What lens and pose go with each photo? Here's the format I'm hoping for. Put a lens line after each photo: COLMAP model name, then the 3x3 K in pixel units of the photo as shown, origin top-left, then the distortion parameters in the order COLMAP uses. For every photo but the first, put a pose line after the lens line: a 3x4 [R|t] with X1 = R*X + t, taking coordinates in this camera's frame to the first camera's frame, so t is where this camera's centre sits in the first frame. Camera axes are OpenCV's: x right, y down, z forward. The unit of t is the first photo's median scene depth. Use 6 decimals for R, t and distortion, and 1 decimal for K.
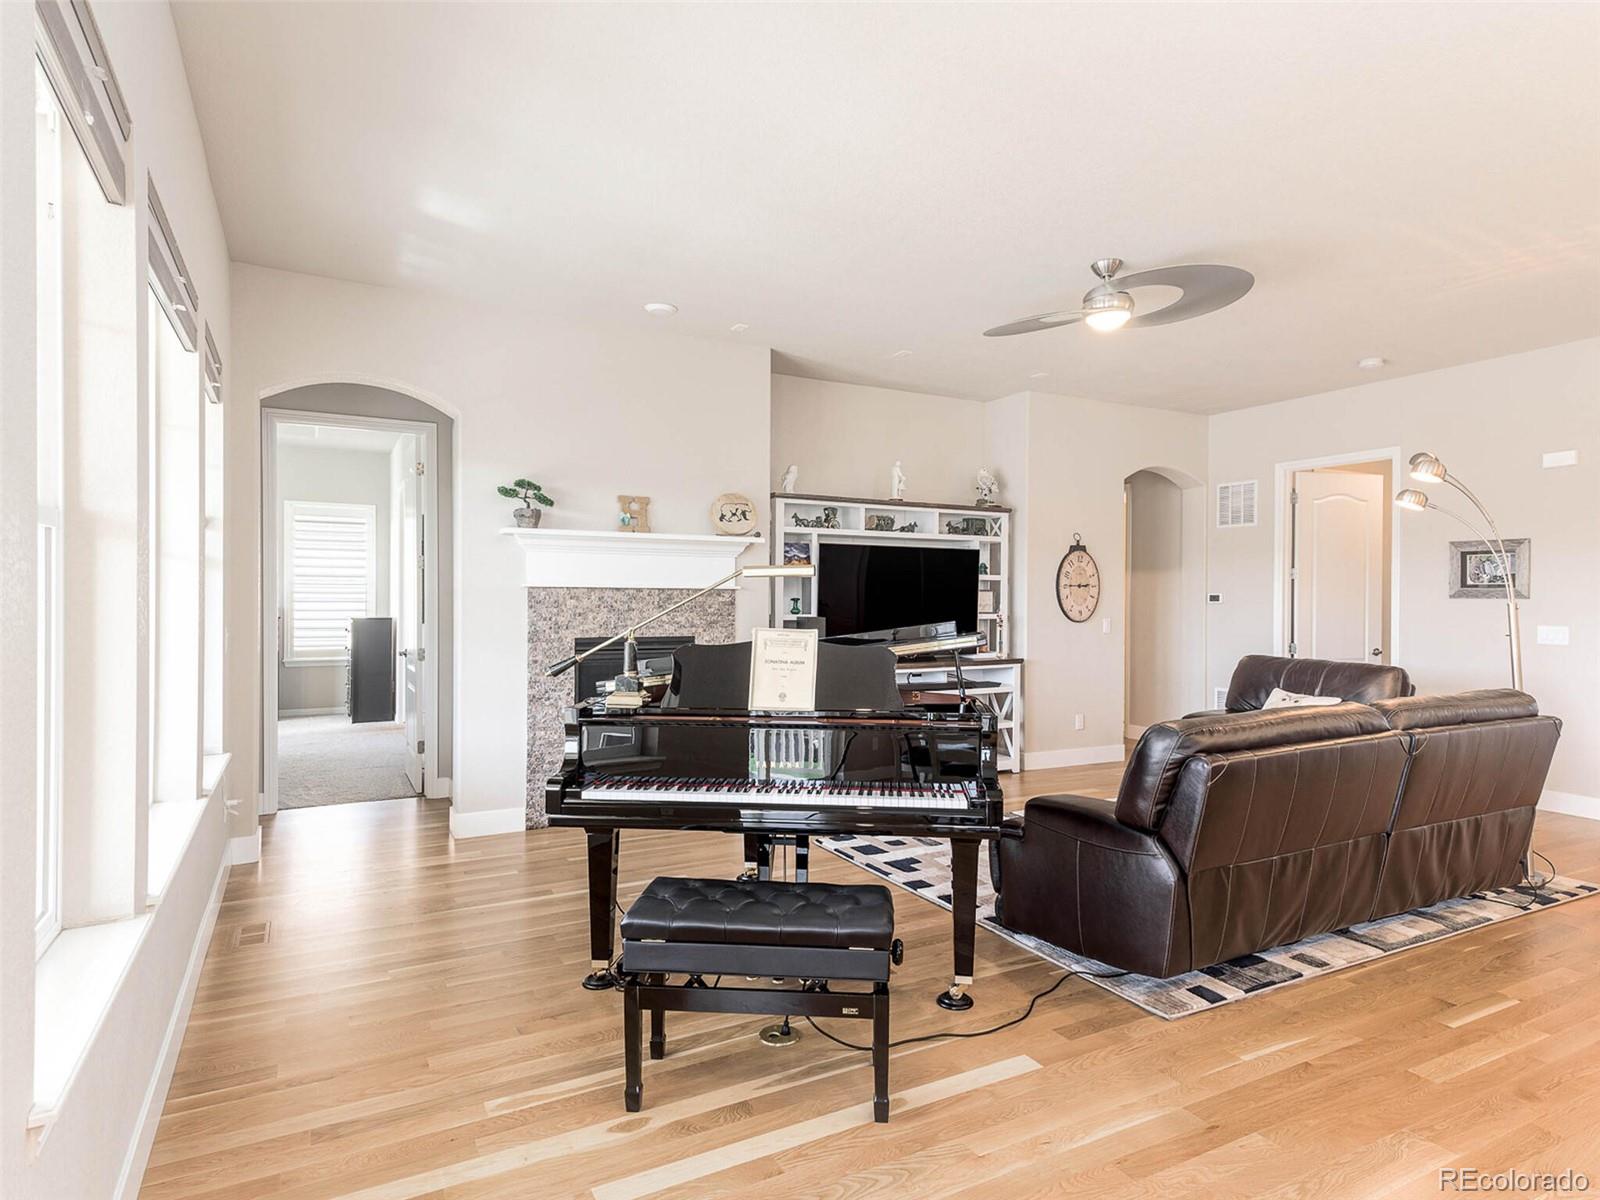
lens RADIAL K [[904.6, 0, 800.0], [0, 904.6, 600.0], [0, 0, 1]] dist [0.020598, -0.001633]
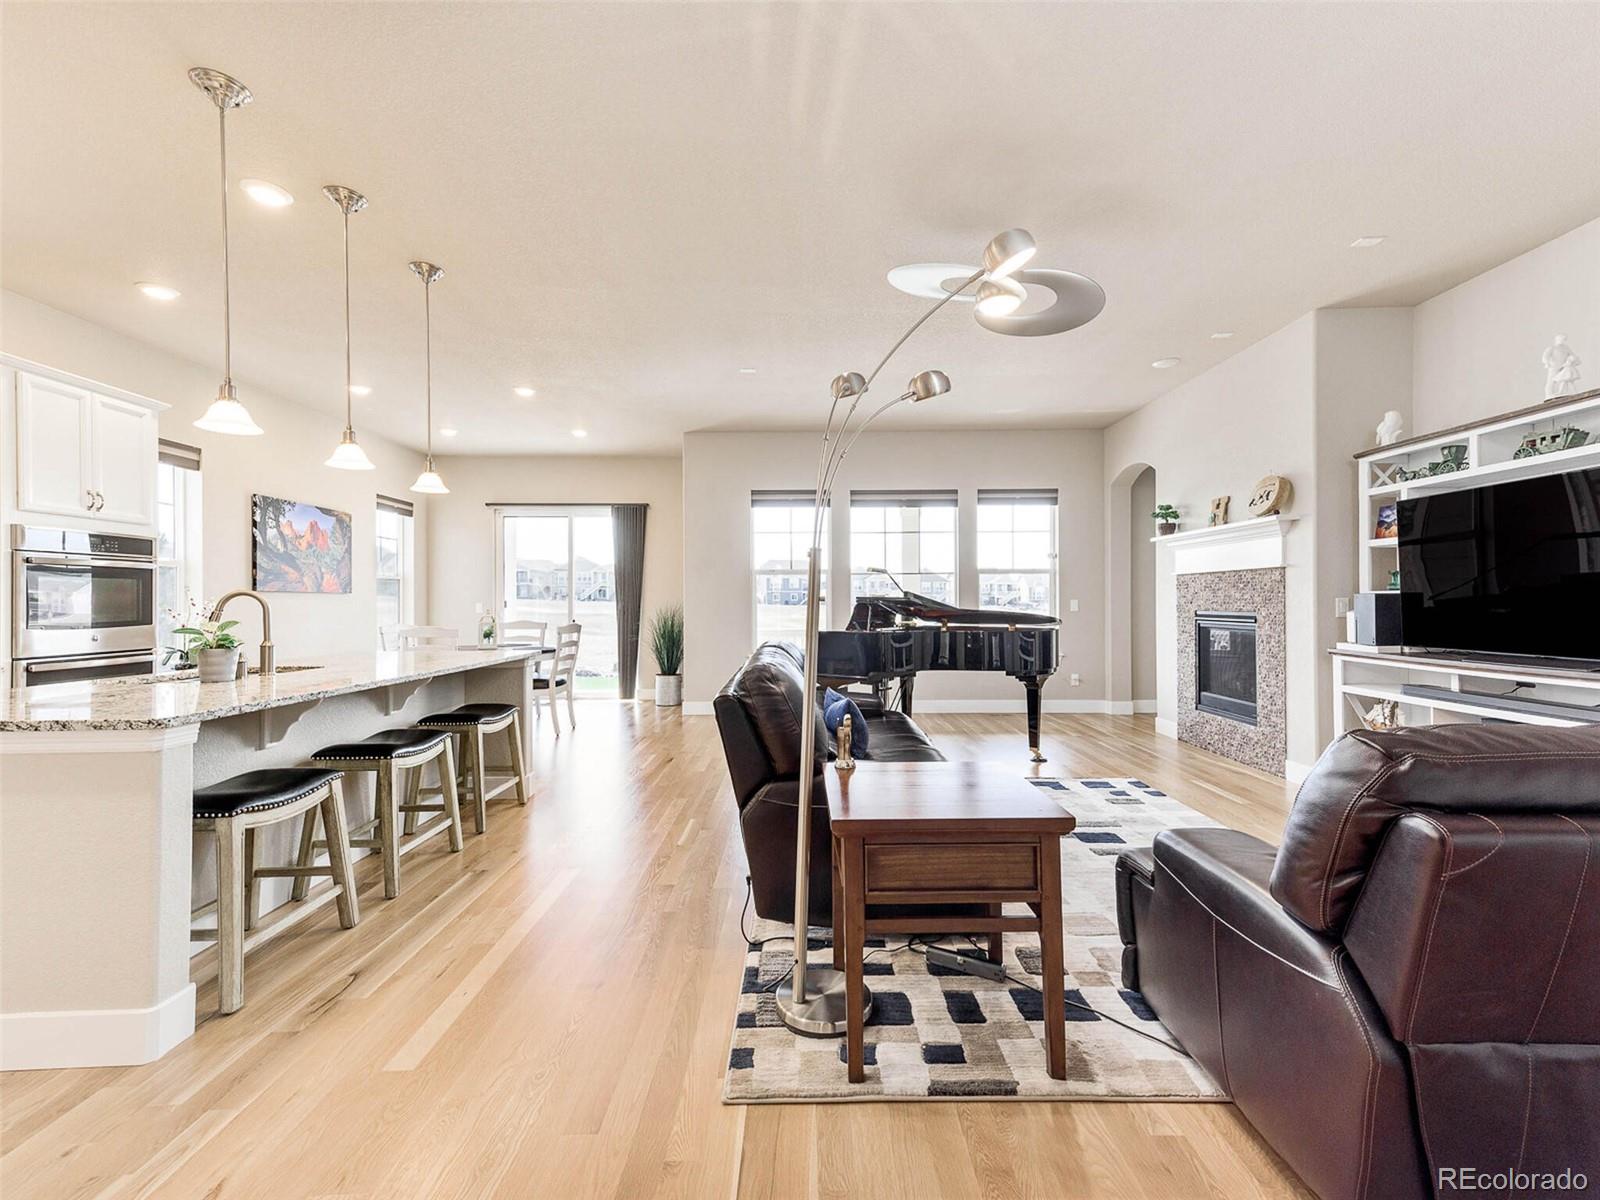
lens RADIAL K [[695.2, 0, 805.5], [0, 695.2, 602.1], [0, 0, 1]] dist [0.033746, -0.000449]
pose [[-0.463457, -0.004673, -0.886107, 0.833654], [0.000668, 0.999984, -0.005623, 0.030688], [0.886119, -0.003197, -0.463446, 0.840079]]
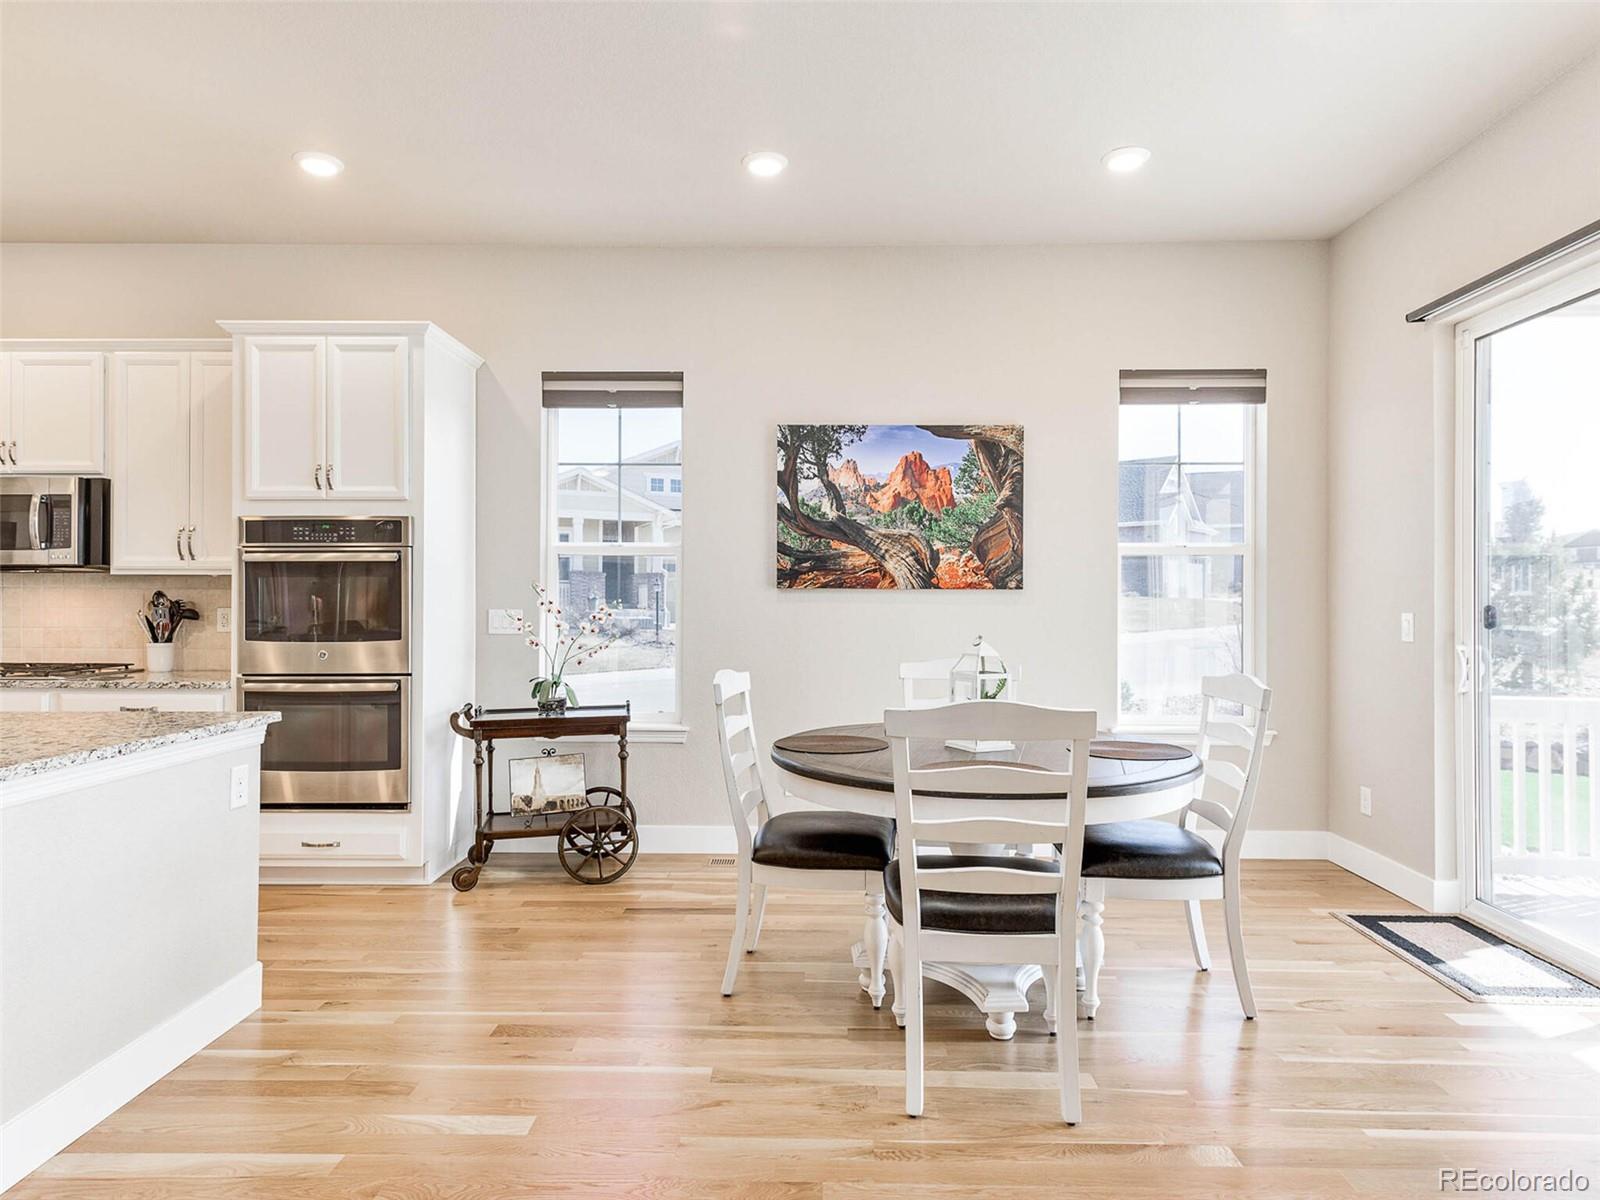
lens RADIAL K [[939.4, 0, 799.4], [0, 939.4, 595.3], [0, 0, 1]] dist [0.026330, -0.002246]
pose [[-0.873052, -0.003867, 0.487612, -0.039456], [-0.007139, 0.999963, -0.004851, 0.018565], [-0.487575, -0.007717, -0.873047, 0.390671]]
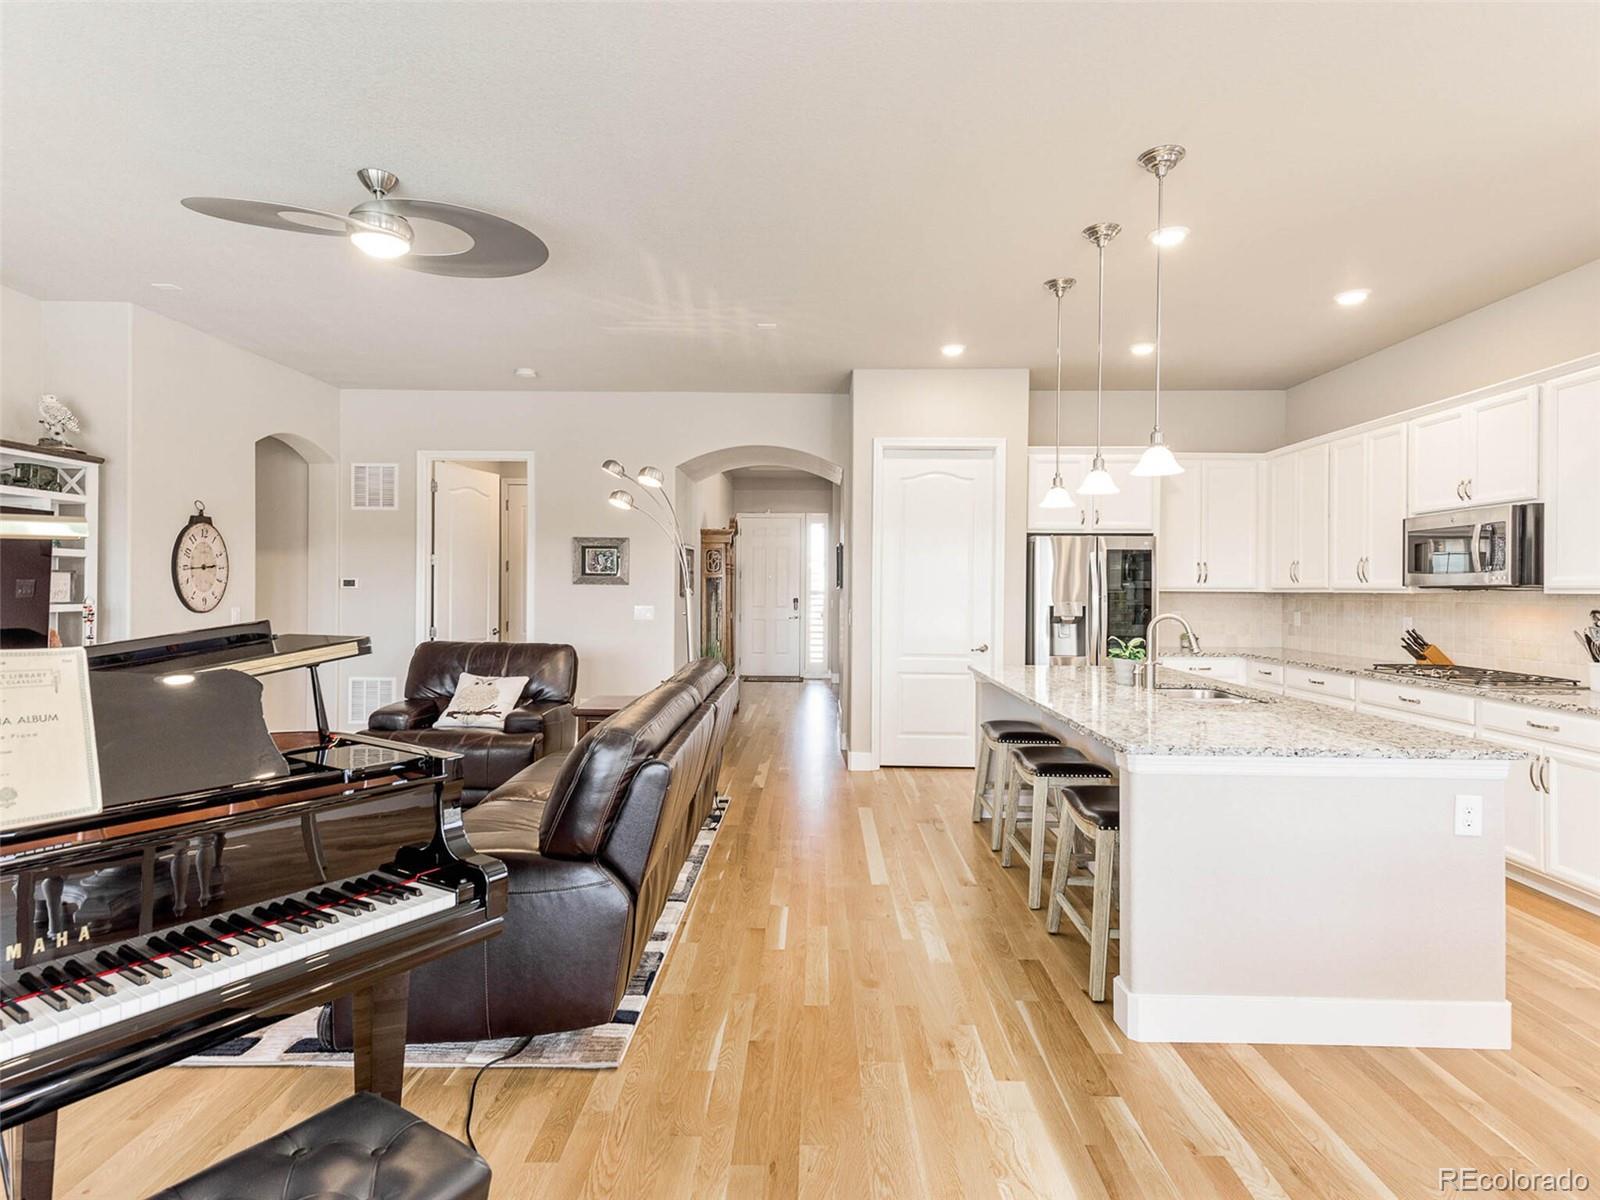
lens RADIAL K [[827.0, 0, 805.1], [0, 827.0, 584.5], [0, 0, 1]] dist [0.021867, -0.000613]
pose [[0.479493, 0.002217, 0.877543, -0.099548], [-0.003148, 0.999995, -0.000806, -0.001458], [-0.877540, -0.002376, 0.479498, 0.214662]]
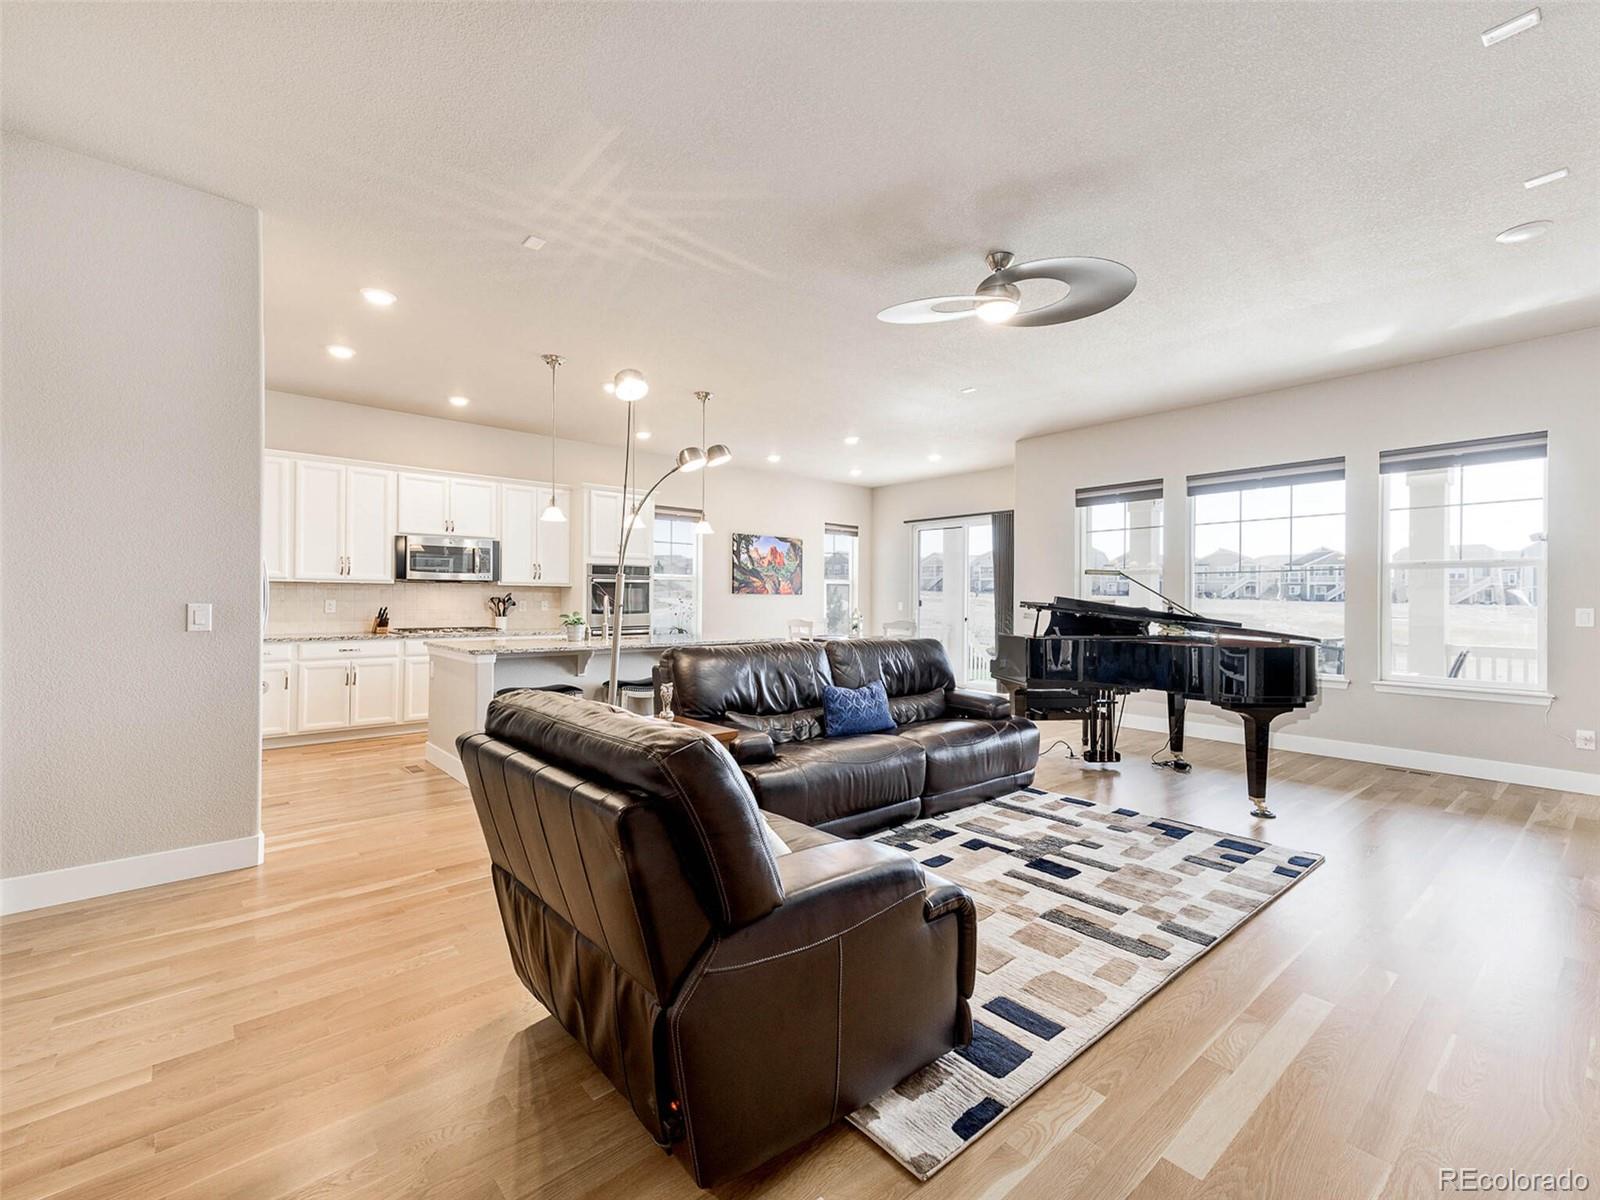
lens RADIAL K [[706.2, 0, 804.3], [0, 706.2, 596.3], [0, 0, 1]] dist [0.032101, -0.000215]
pose [[-0.974543, -0.012871, -0.223830, 0.525493], [-0.011979, 0.999914, -0.005344, 0.021731], [0.223879, -0.002527, -0.974614, 1.252181]]
